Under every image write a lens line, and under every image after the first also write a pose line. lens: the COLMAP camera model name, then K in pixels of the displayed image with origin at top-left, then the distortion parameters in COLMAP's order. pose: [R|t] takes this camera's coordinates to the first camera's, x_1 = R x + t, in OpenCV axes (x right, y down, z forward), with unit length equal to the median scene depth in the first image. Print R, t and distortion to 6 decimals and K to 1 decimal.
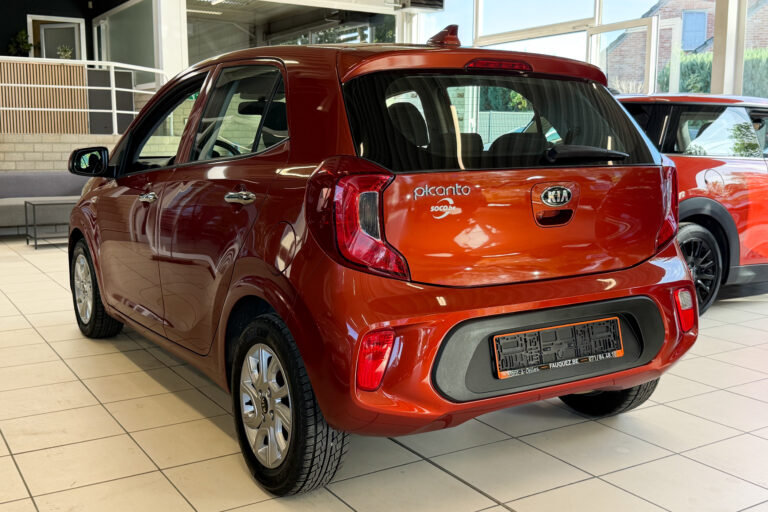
lens RADIAL K [[825.4, 0, 383.3], [0, 825.4, 255.6], [0, 0, 1]] dist [0.020429, 0.000000]
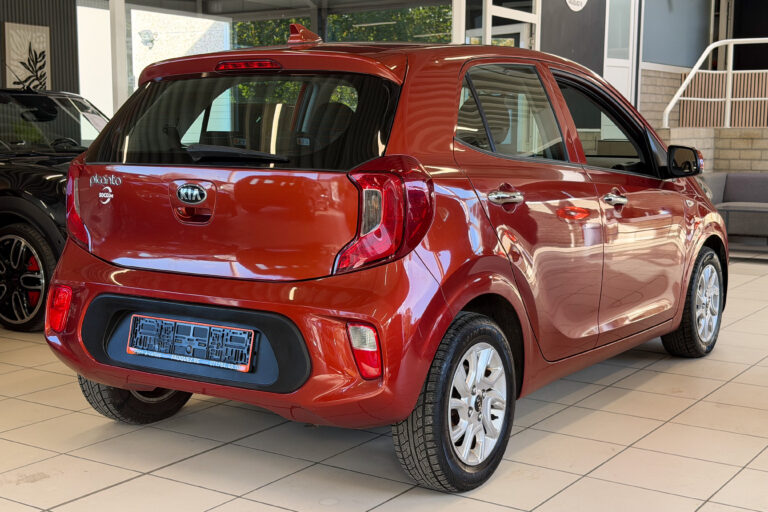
lens RADIAL K [[1062.2, 0, 383.7], [0, 1062.2, 255.9], [0, 0, 1]] dist [0.187268, 0.000000]
pose [[0.412367, 0.108294, -0.904558, 1.525726], [-0.132822, 0.989447, 0.057906, -0.104968], [0.901283, 0.096267, 0.422399, 0.659639]]
